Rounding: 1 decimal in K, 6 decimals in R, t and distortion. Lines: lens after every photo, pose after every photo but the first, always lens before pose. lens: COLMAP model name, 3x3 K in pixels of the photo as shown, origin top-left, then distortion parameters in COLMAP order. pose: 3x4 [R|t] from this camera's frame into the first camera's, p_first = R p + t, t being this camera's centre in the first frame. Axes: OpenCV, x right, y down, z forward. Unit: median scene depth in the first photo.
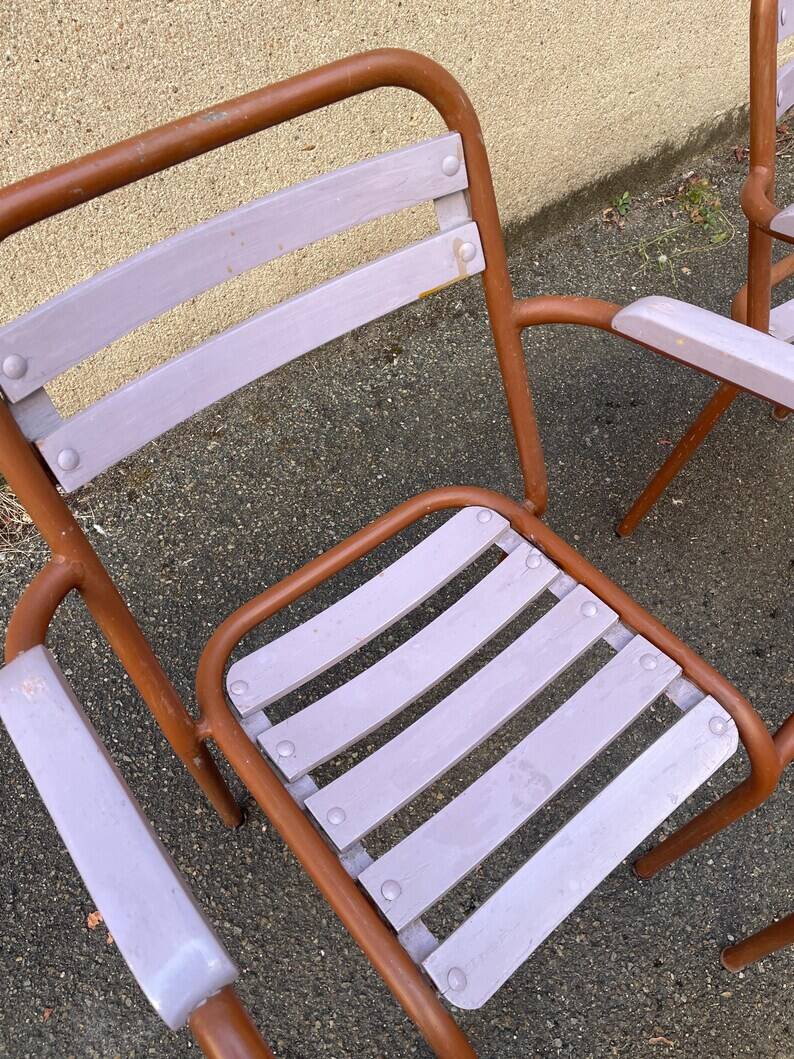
lens RADIAL K [[802.3, 0, 406.7], [0, 802.3, 531.4], [0, 0, 1]] dist [0.080741, -0.105129]
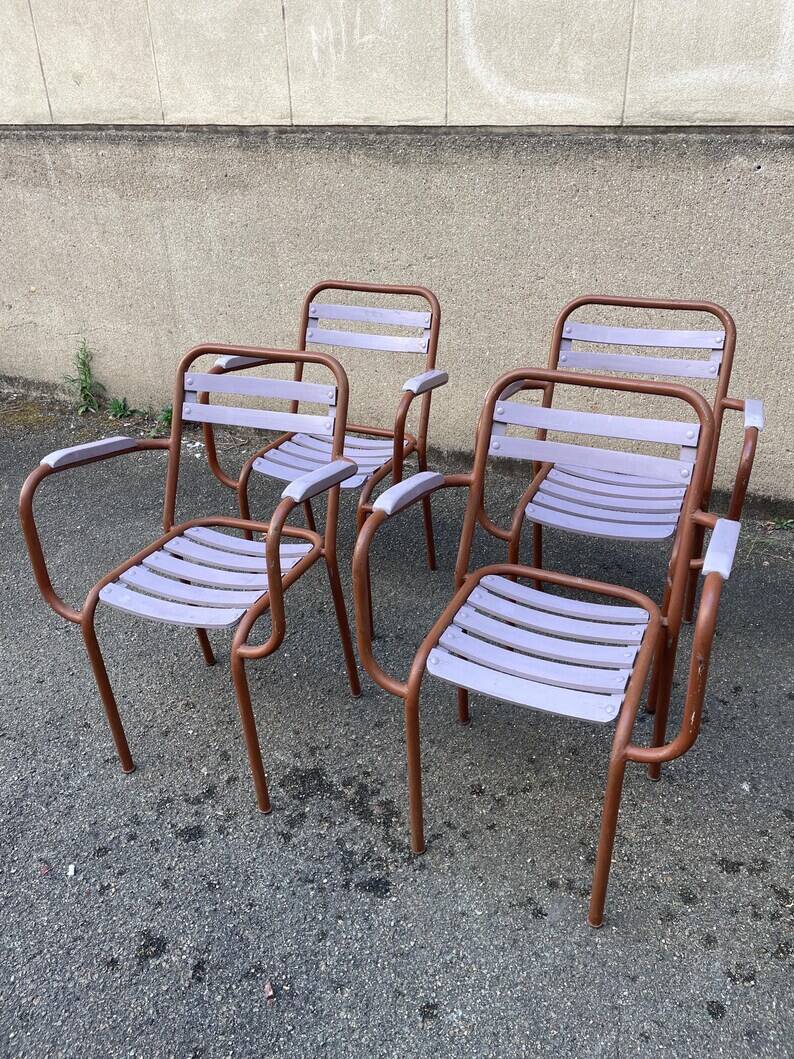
lens RADIAL K [[800.6, 0, 396.5], [0, 800.6, 516.2], [0, 0, 1]] dist [0.088130, -0.112880]
pose [[0.464361, 0.409759, -0.785154, 1.431763], [-0.709895, 0.702285, -0.053339, 0.199170], [0.529546, 0.582145, 0.616999, -0.340795]]
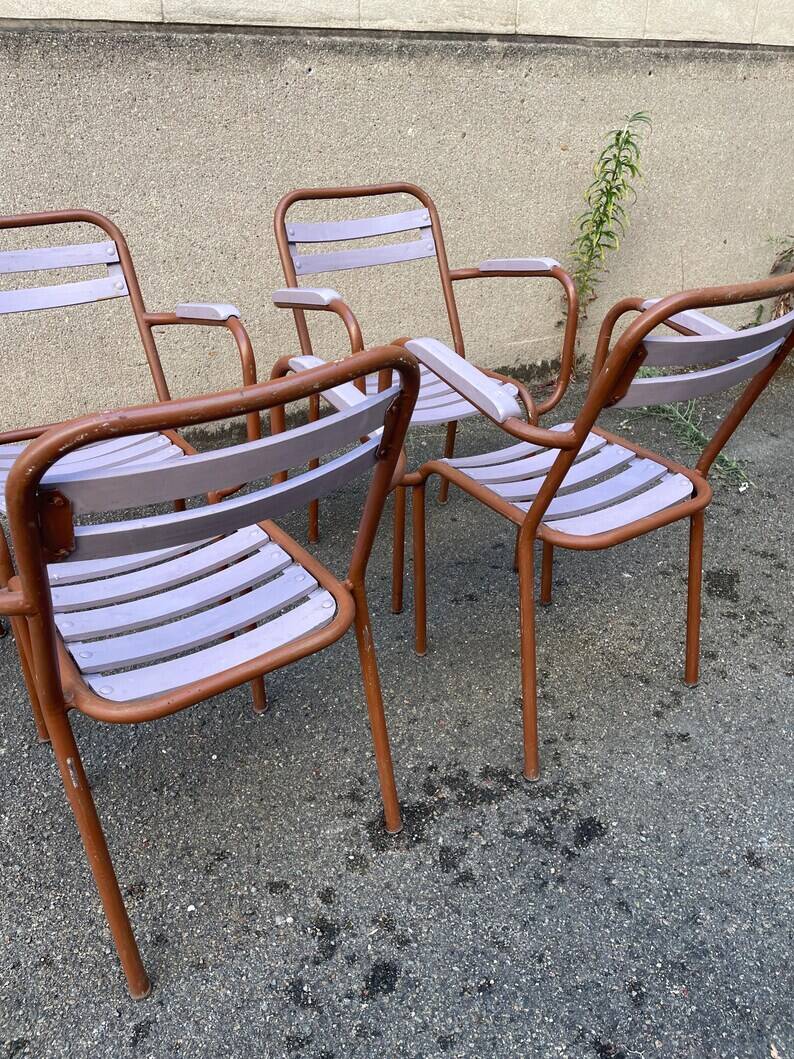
lens RADIAL K [[800.6, 0, 405.4], [0, 800.6, 518.1], [0, 0, 1]] dist [0.088130, -0.112880]
pose [[0.993181, 0.052258, -0.104218, 0.606909], [-0.093671, 0.889890, -0.446455, 0.641621], [0.069411, 0.453173, 0.888716, -0.400913]]
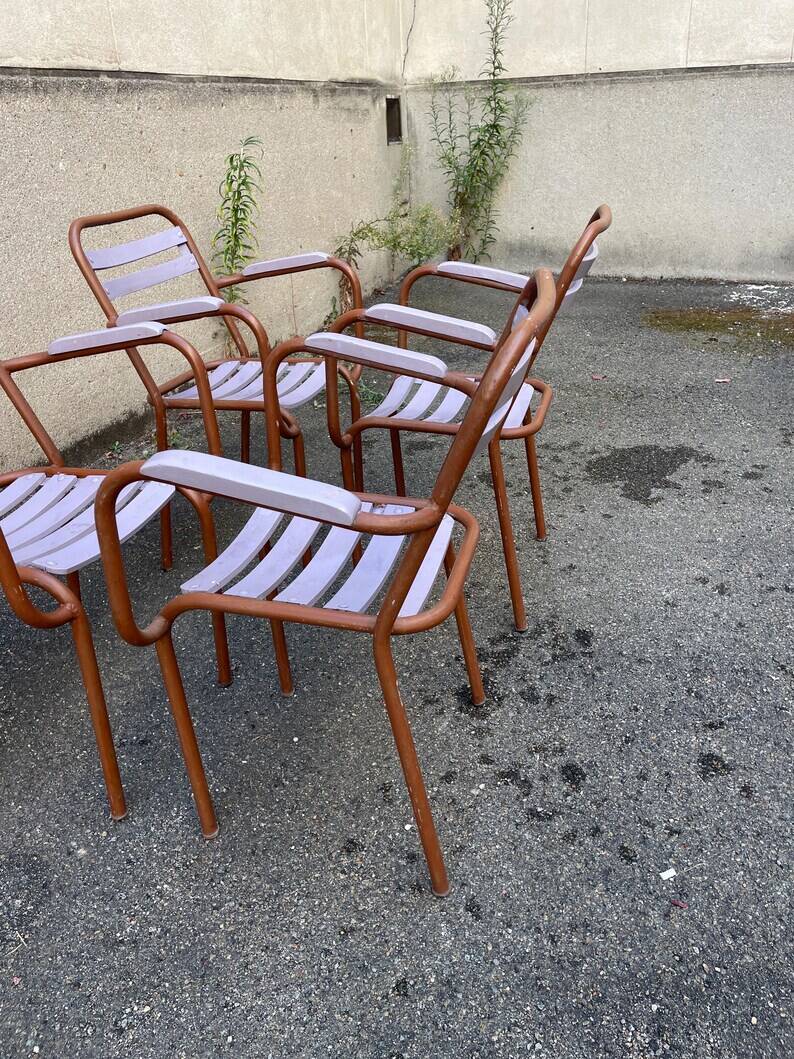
lens RADIAL K [[800.6, 0, 410.8], [0, 800.6, 512.2], [0, 0, 1]] dist [0.088130, -0.112880]
pose [[0.831033, -0.277444, 0.482089, -0.059328], [0.478698, 0.798115, -0.365869, 0.701913], [-0.283254, 0.534824, 0.796072, -0.420416]]
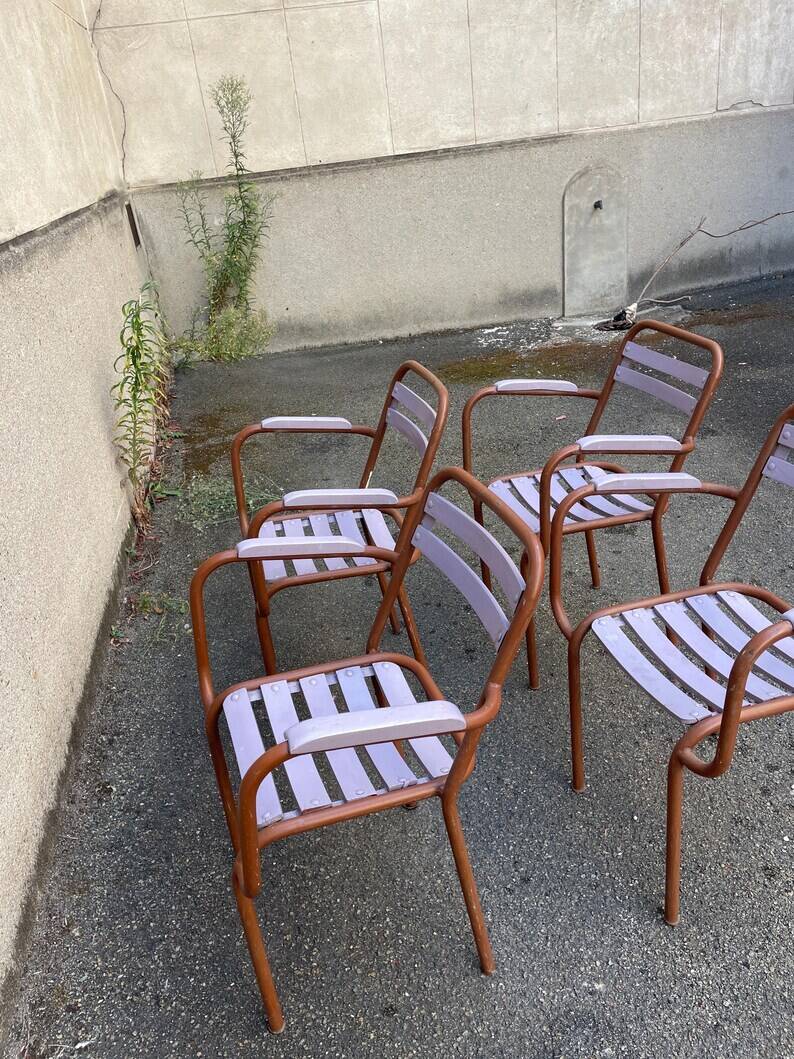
lens RADIAL K [[800.6, 0, 397.2], [0, 800.6, 520.1], [0, 0, 1]] dist [0.088130, -0.112880]
pose [[0.443512, -0.441604, 0.779925, -0.704703], [0.790809, 0.602344, -0.108646, 0.024299], [-0.421805, 0.664957, 0.616370, -0.267990]]
